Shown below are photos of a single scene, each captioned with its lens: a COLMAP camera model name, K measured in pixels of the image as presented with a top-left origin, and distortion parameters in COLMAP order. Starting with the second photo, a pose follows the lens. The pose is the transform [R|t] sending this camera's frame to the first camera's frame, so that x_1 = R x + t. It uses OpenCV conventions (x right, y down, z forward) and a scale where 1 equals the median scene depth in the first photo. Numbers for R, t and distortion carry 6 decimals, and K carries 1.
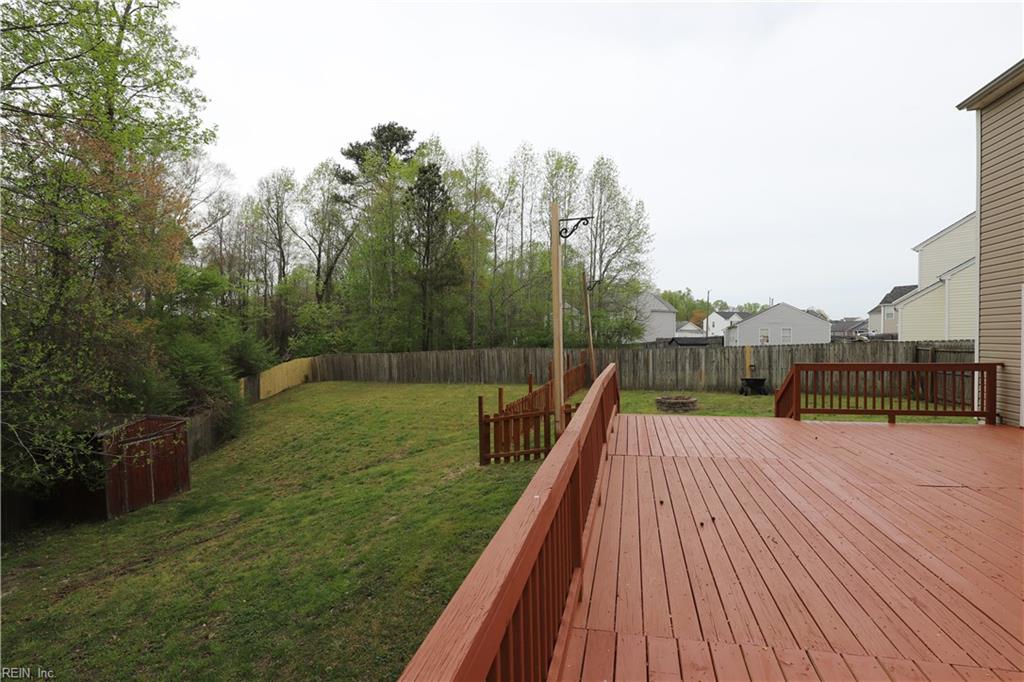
lens RADIAL K [[471.8, 0, 517.8], [0, 471.8, 343.1], [0, 0, 1]] dist [-0.037018, 0.008050]
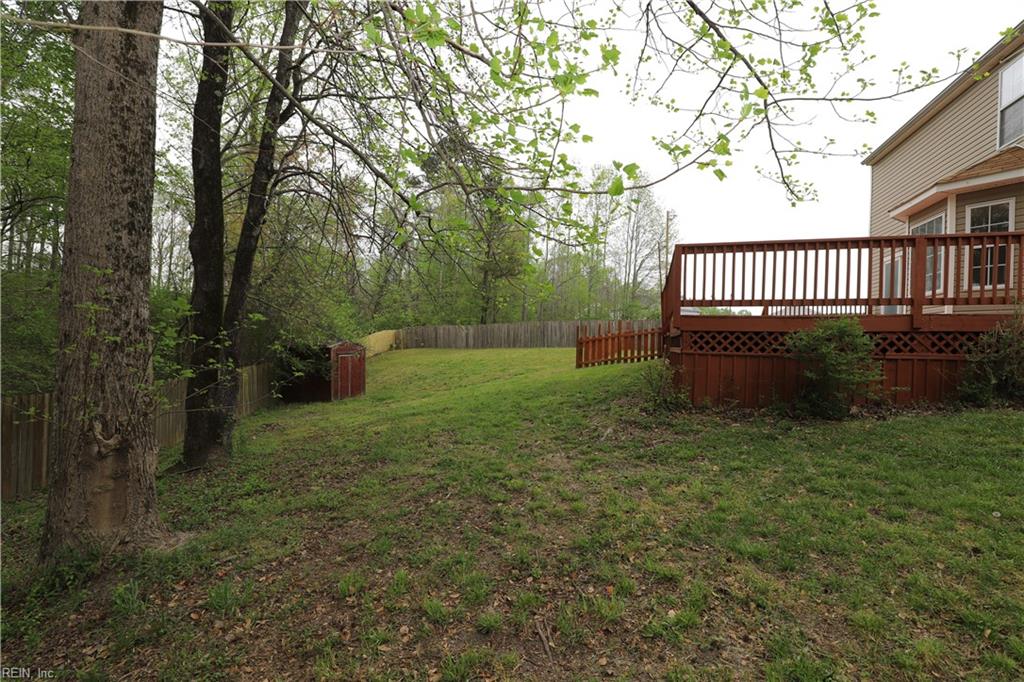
lens RADIAL K [[471.8, 0, 516.8], [0, 471.8, 347.1], [0, 0, 1]] dist [-0.037018, 0.008050]
pose [[0.998320, 0.039470, -0.042420, -0.069454], [-0.039553, 0.999217, -0.001137, 0.062094], [0.042342, 0.002813, 0.999099, -0.203118]]
